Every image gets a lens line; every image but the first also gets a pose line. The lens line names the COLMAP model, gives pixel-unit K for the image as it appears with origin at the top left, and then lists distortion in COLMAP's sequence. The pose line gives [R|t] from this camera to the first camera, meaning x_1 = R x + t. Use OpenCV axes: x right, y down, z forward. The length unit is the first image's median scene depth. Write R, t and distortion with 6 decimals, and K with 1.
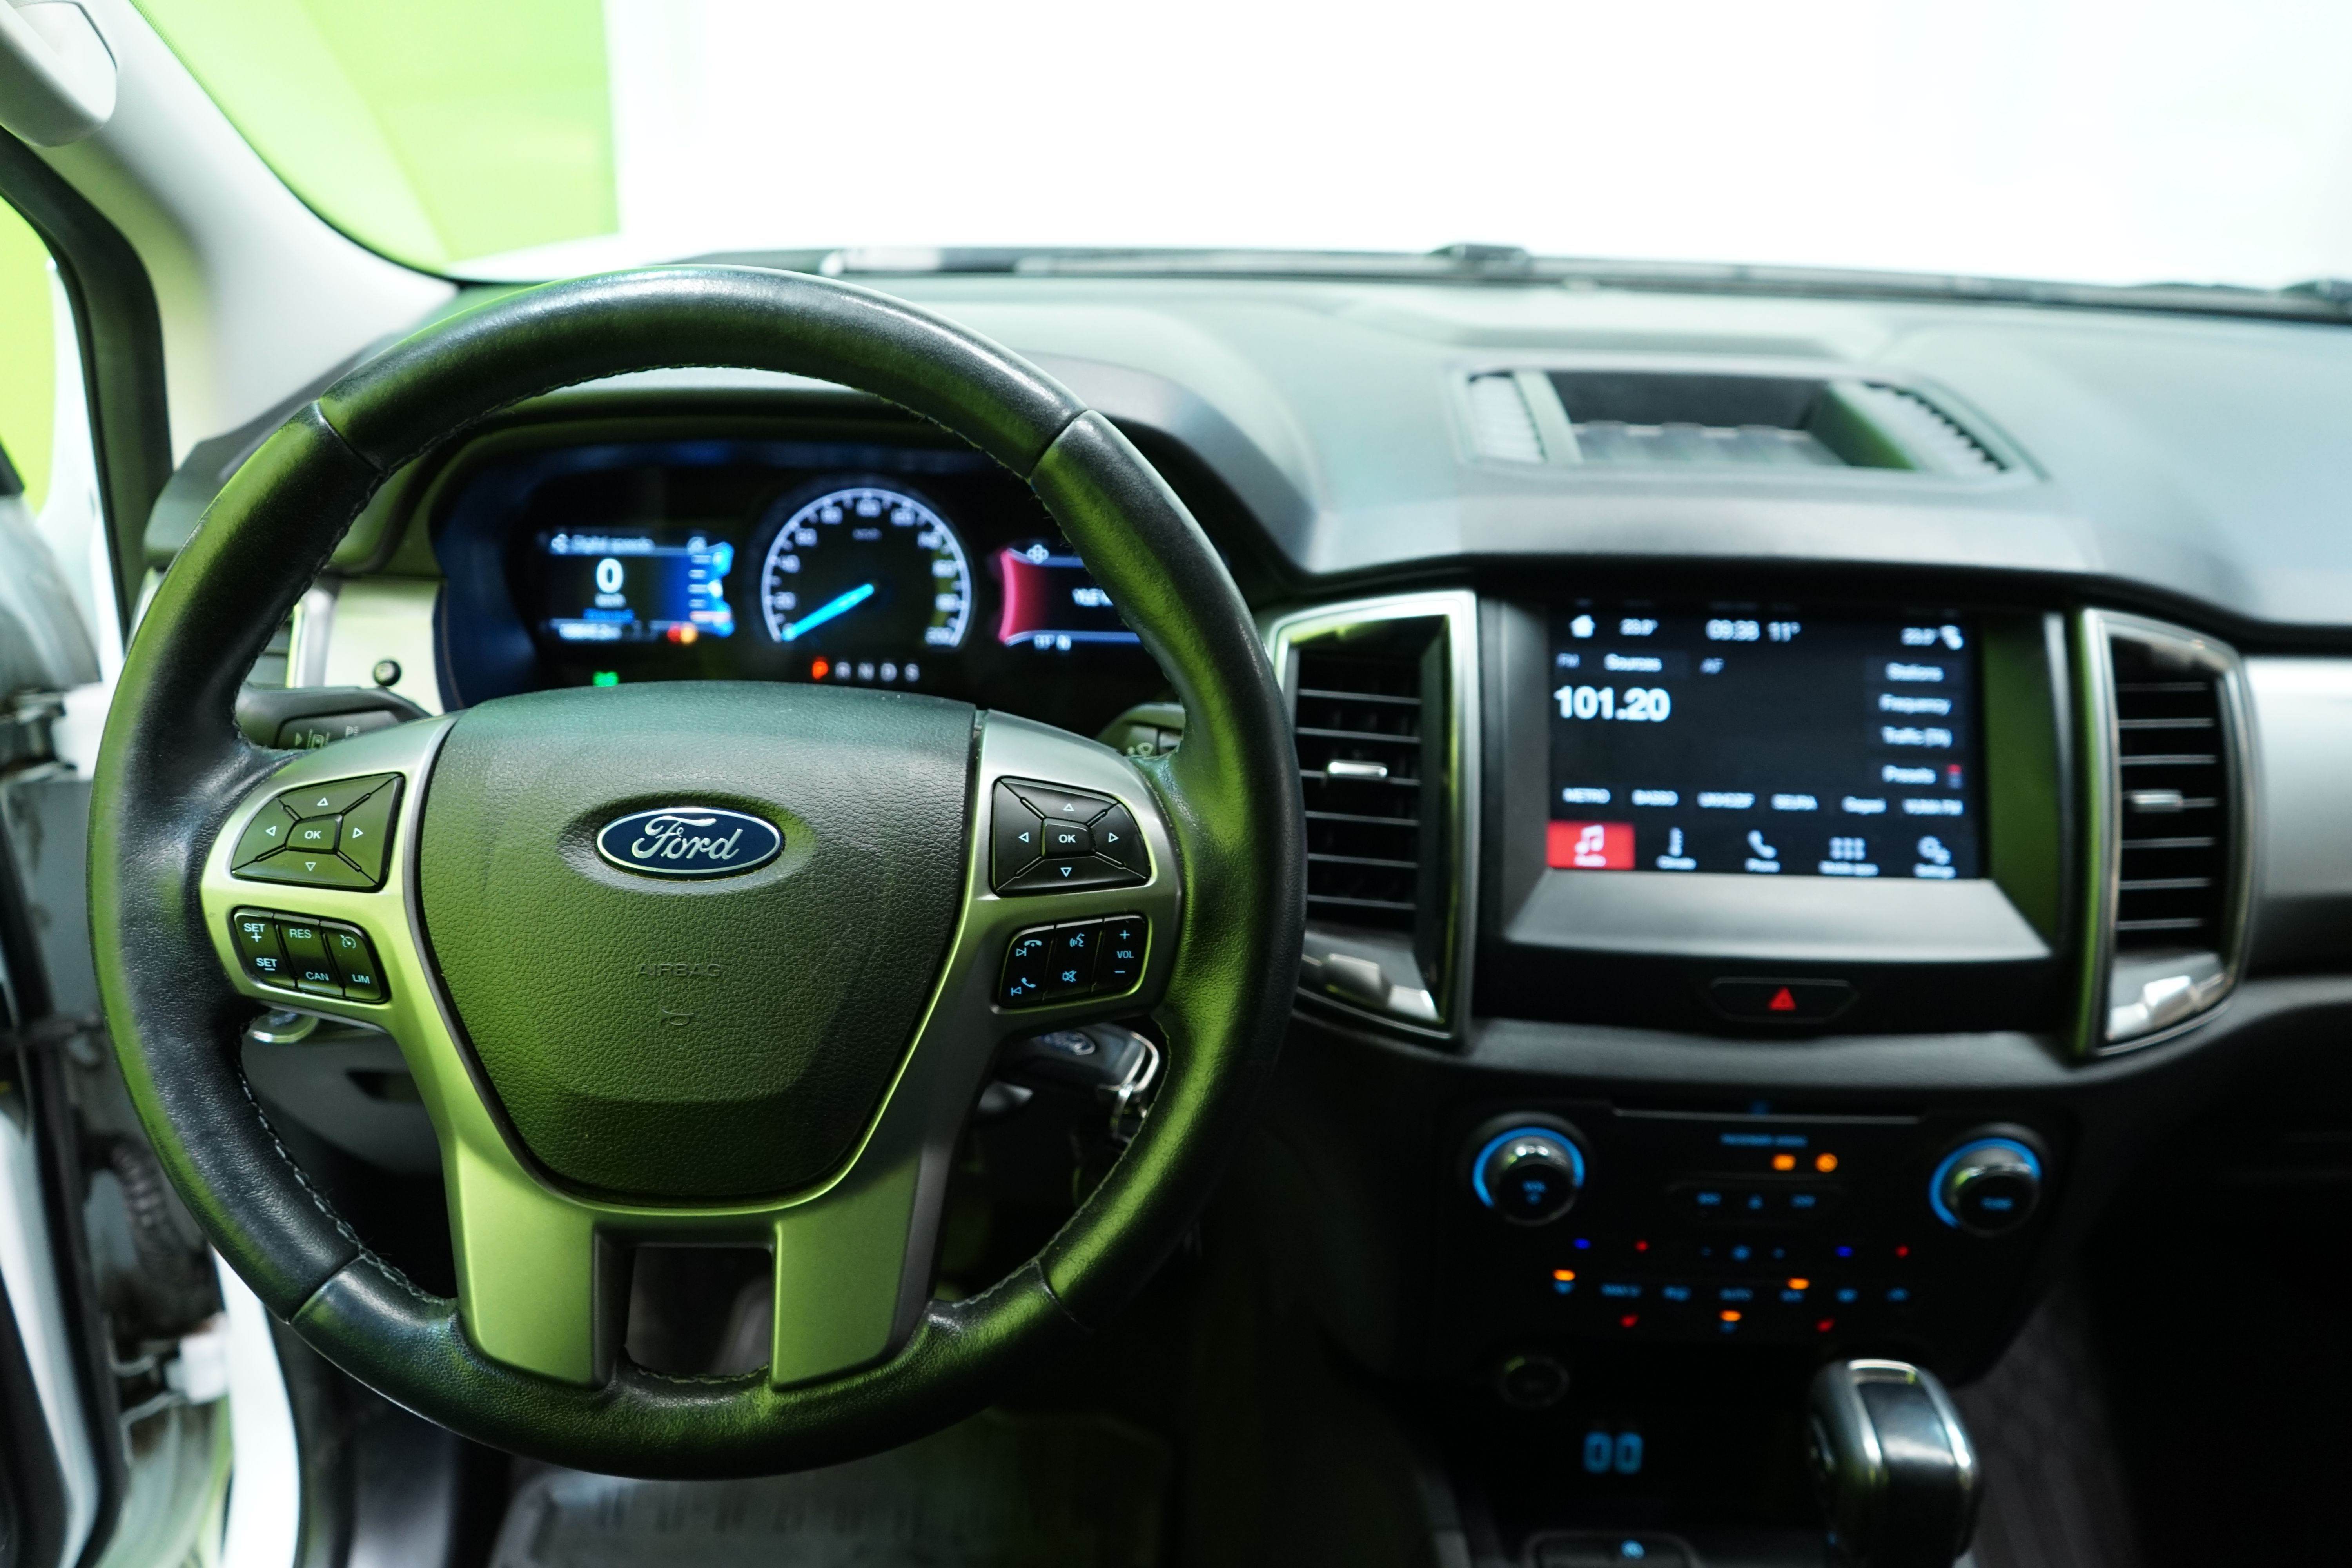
lens RADIAL K [[1892.7, 0, 1188.5], [0, 1892.7, 795.9], [0, 0, 1]] dist [0.000663, 0.001546]
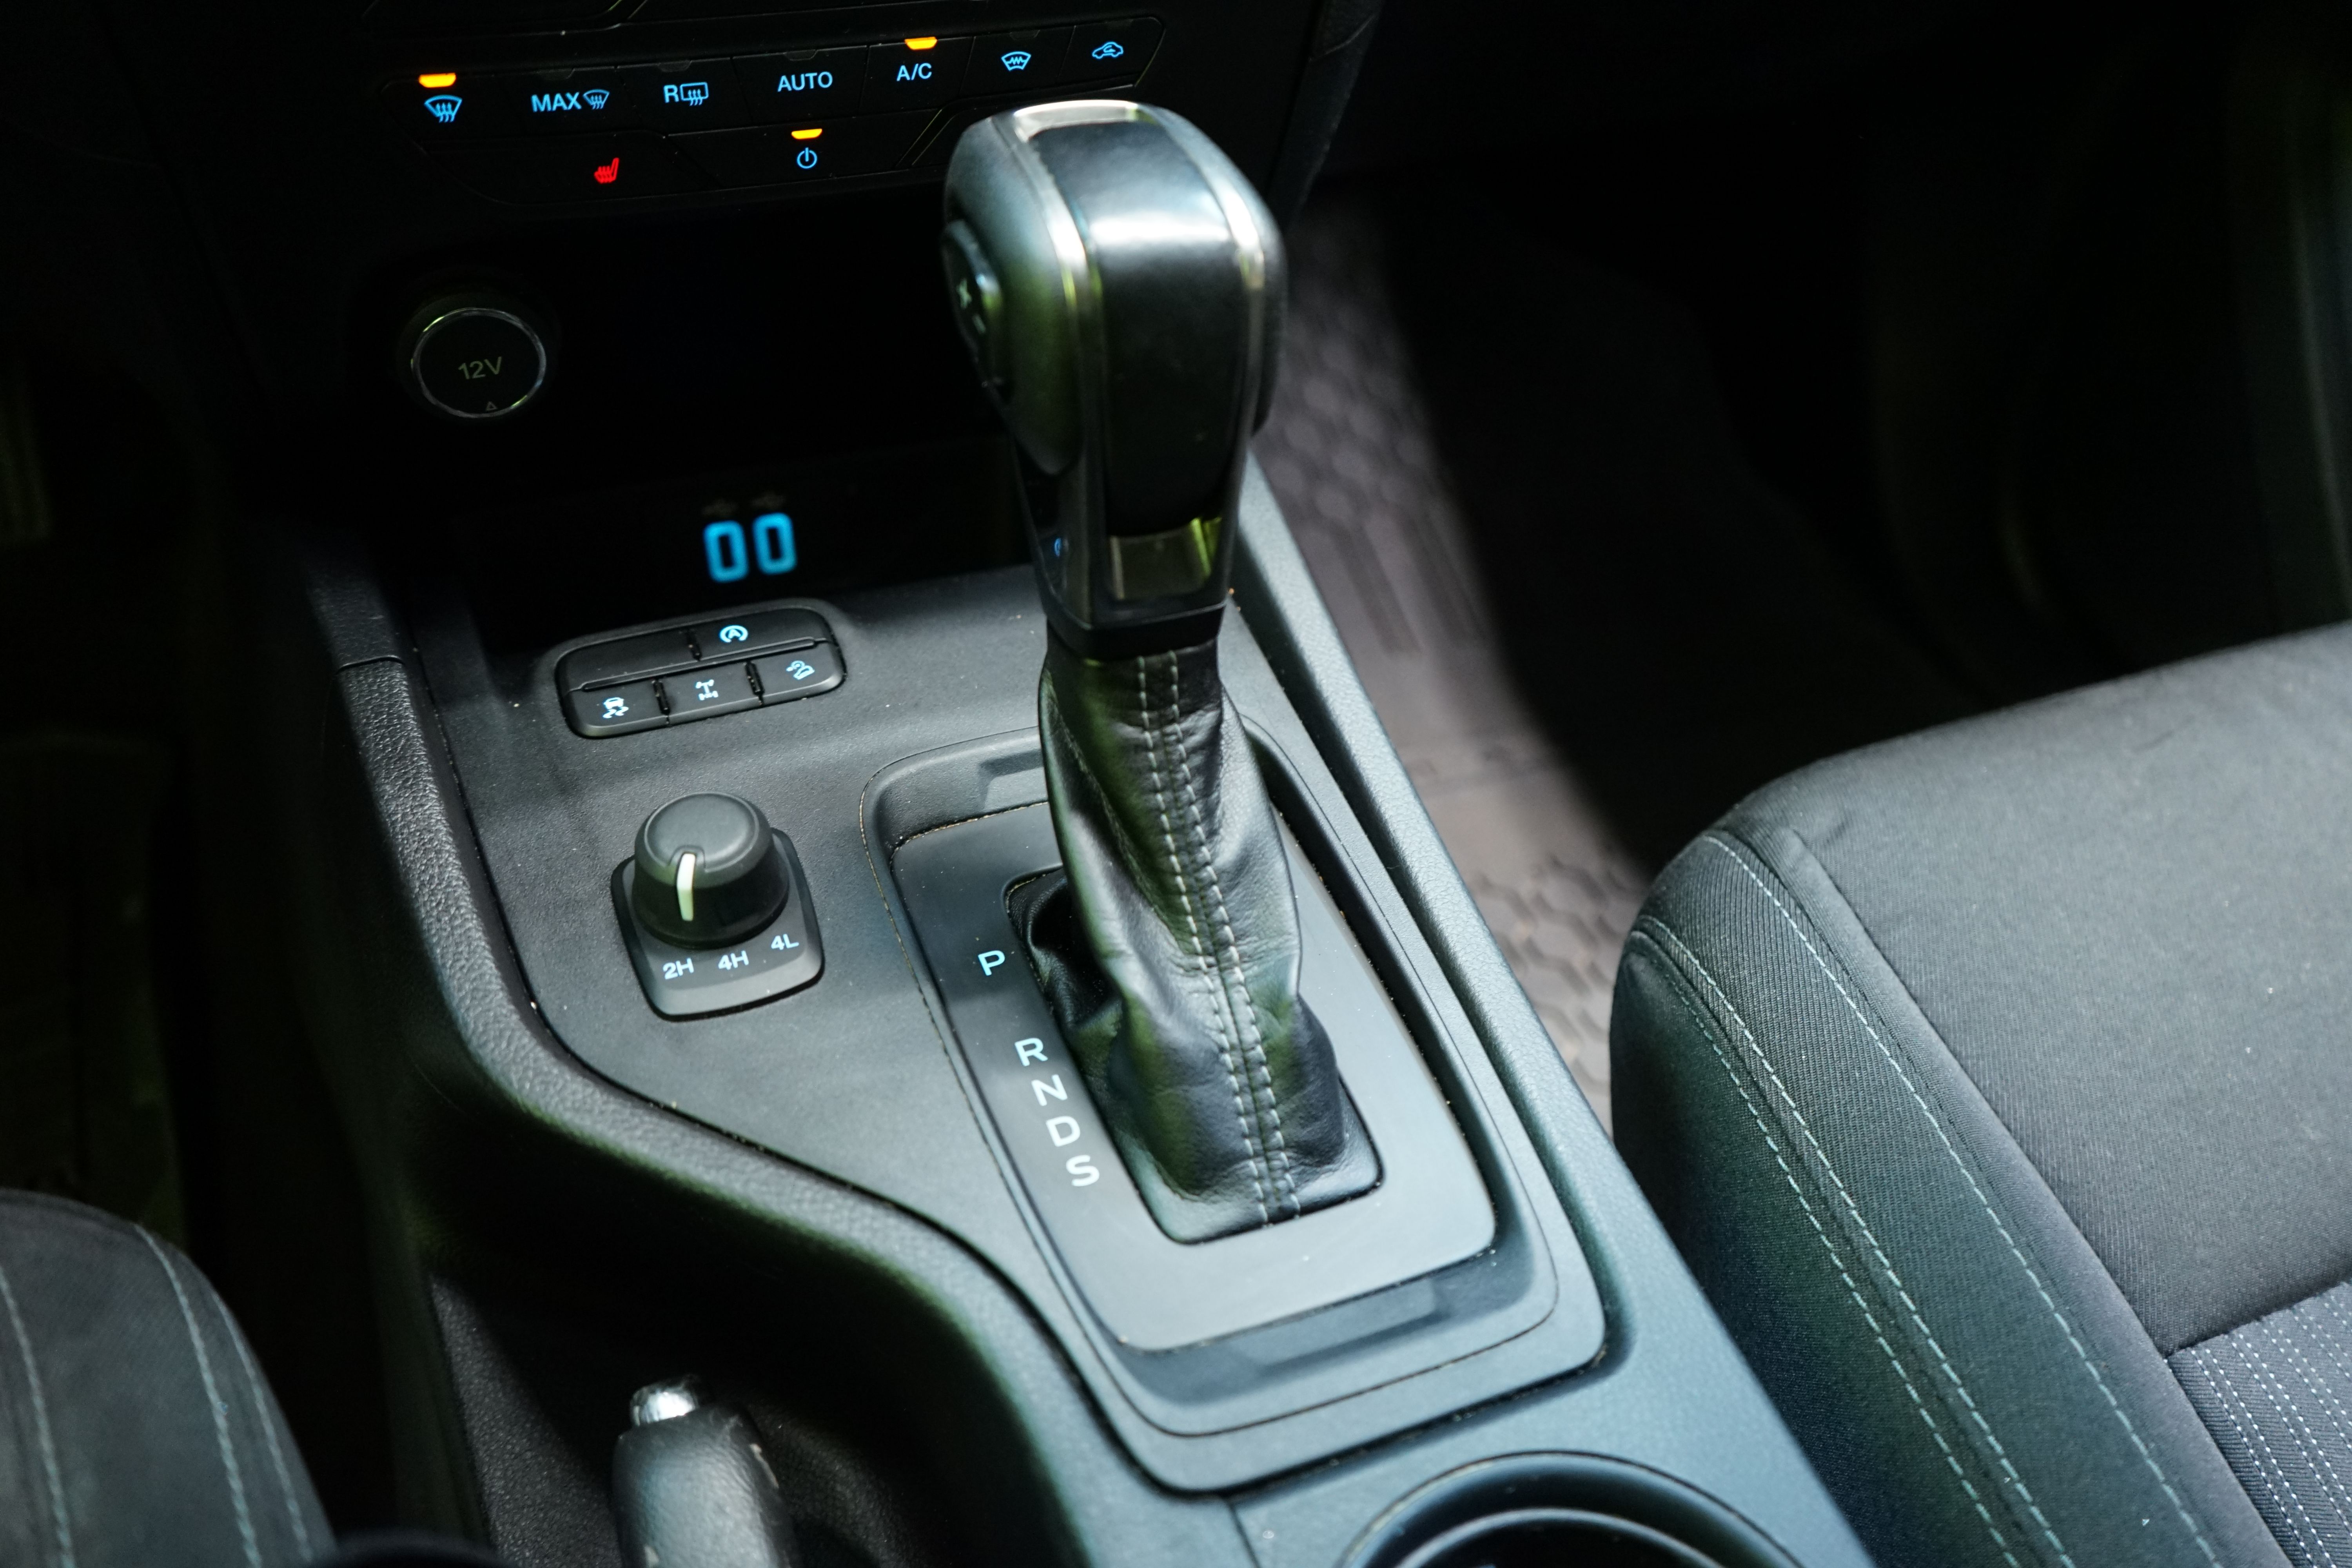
lens RADIAL K [[1892.7, 0, 1180.5], [0, 1892.7, 788.3], [0, 0, 1]] dist [0.000663, 0.001546]
pose [[0.927961, -0.226569, 0.295898, 0.196794], [0.117396, 0.931266, 0.344907, 0.285695], [-0.353705, -0.285323, 0.890777, 0.479430]]
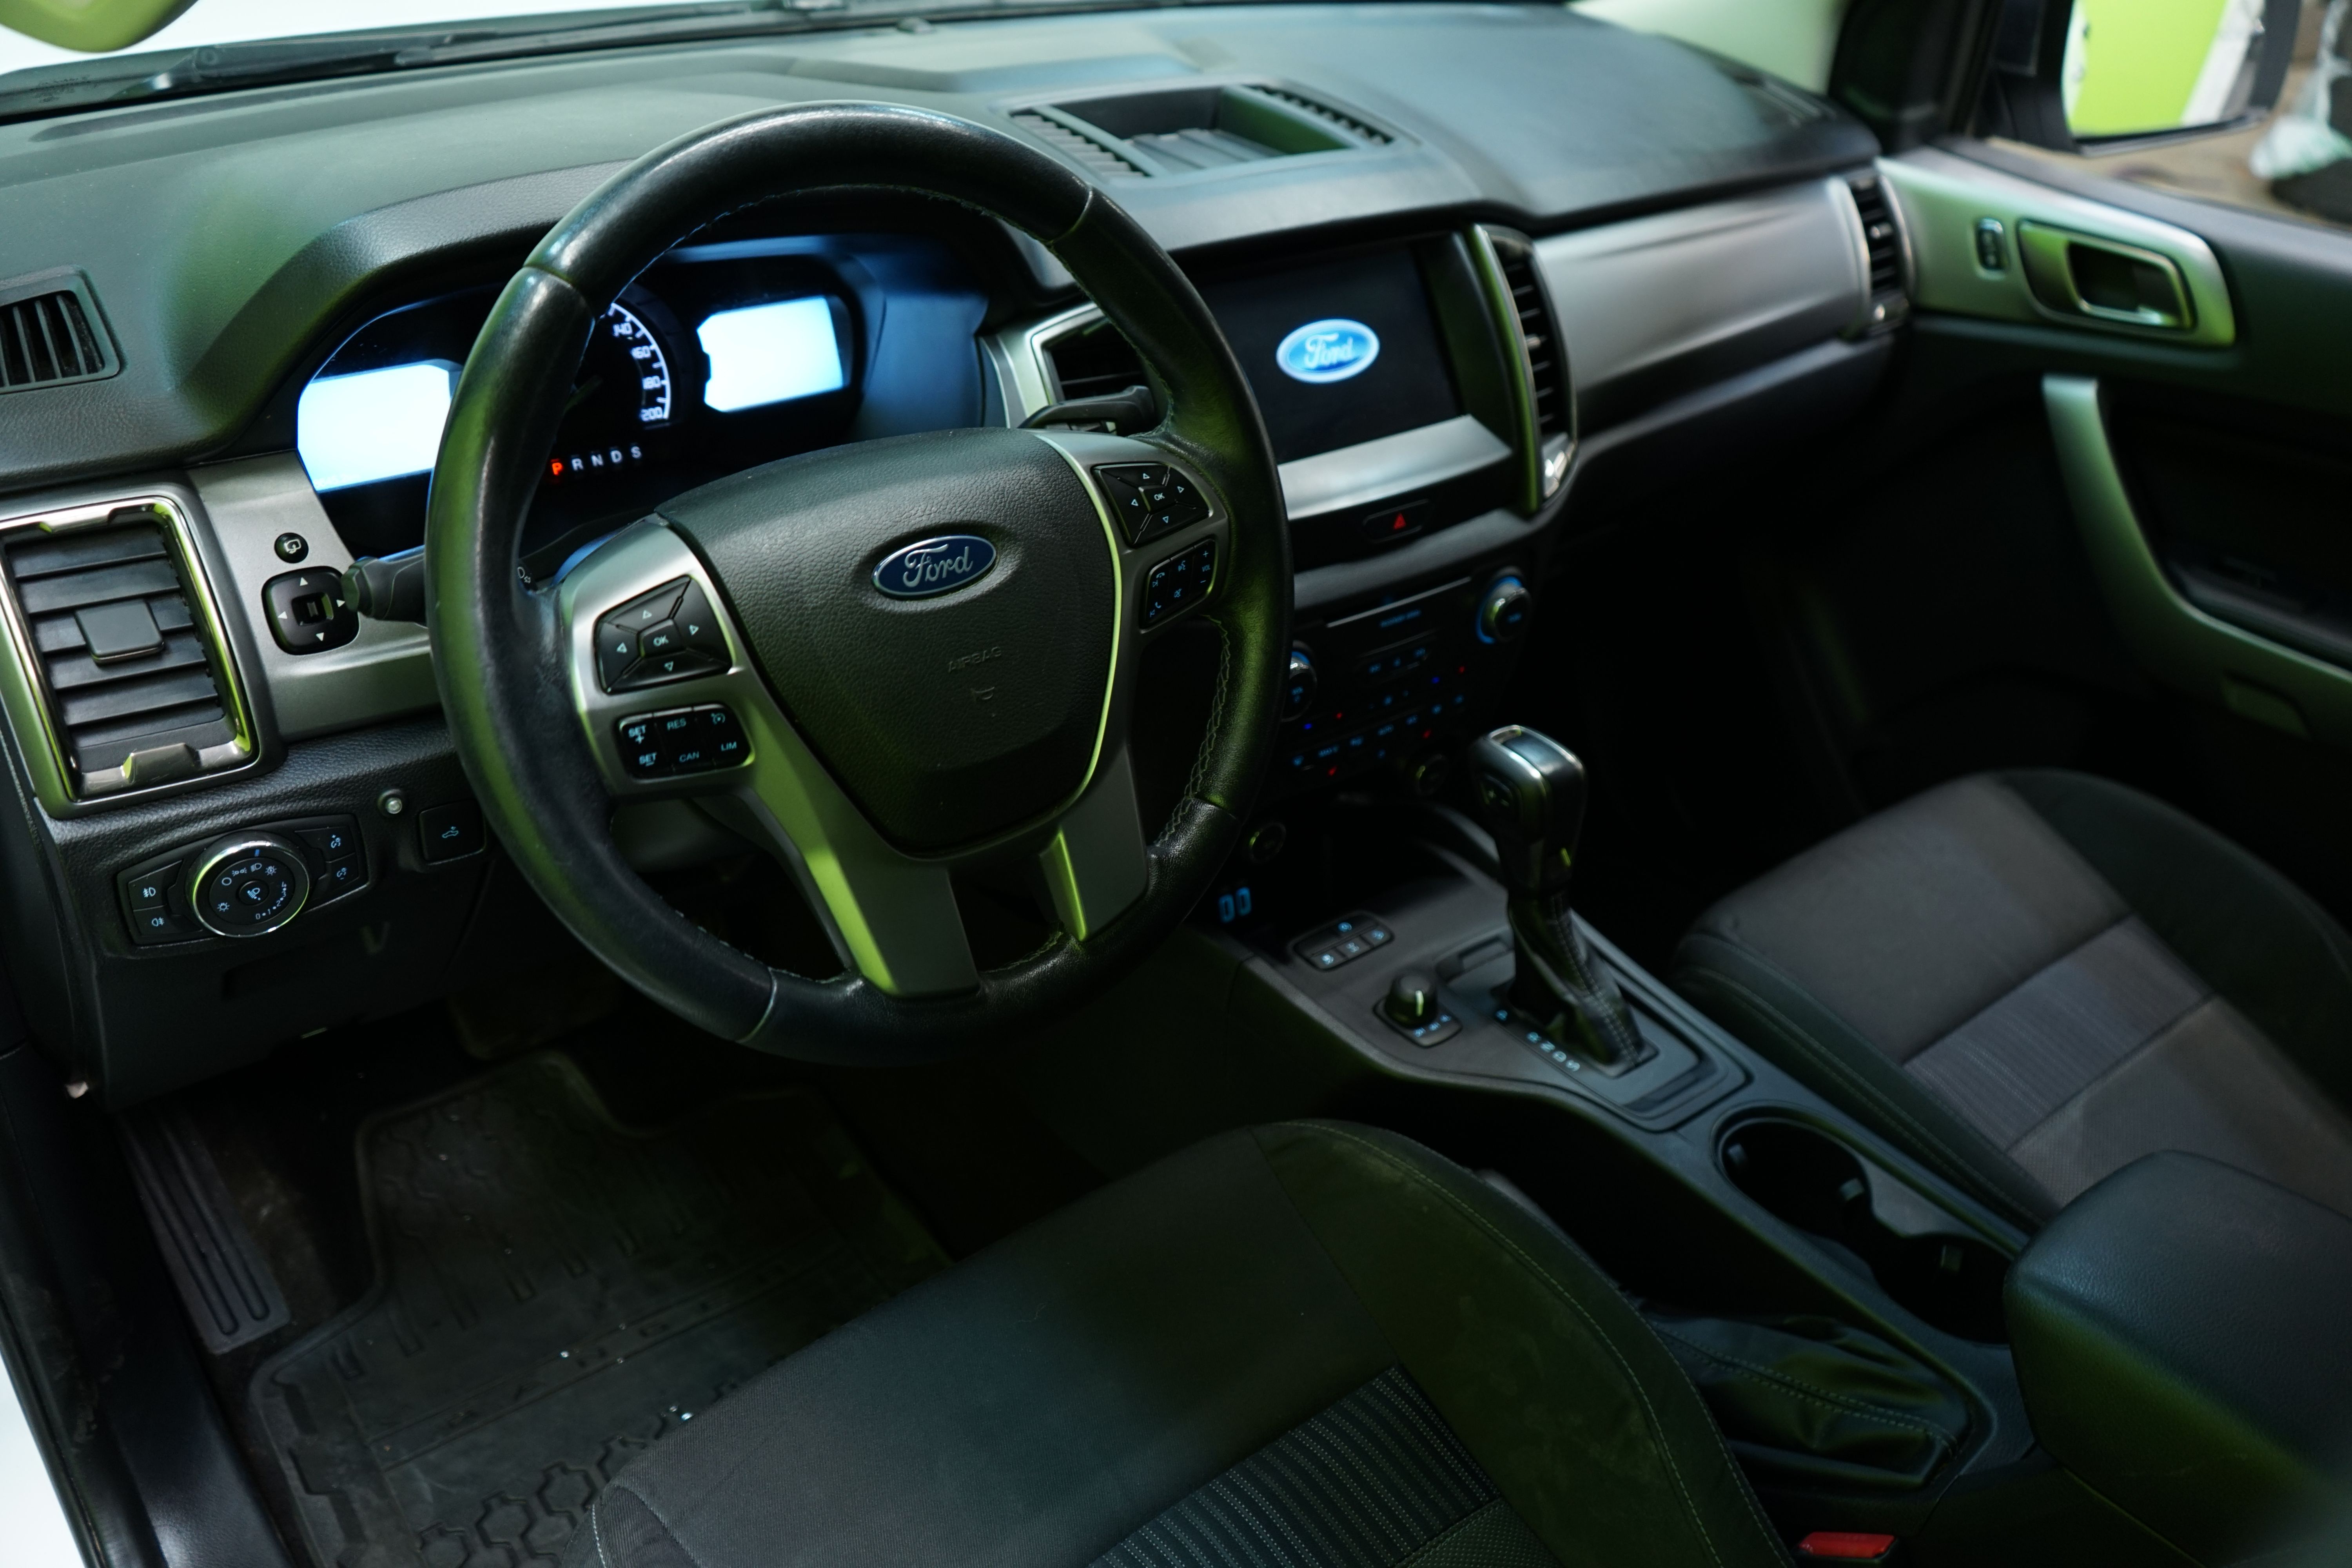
lens RADIAL K [[1892.7, 0, 1183.1], [0, 1892.7, 784.4], [0, 0, 1]] dist [0.000663, 0.001546]
pose [[0.773923, -0.314580, 0.549620, -0.686290], [0.229956, 0.948254, 0.218939, -0.060205], [-0.590053, -0.043053, 0.806216, -0.109709]]
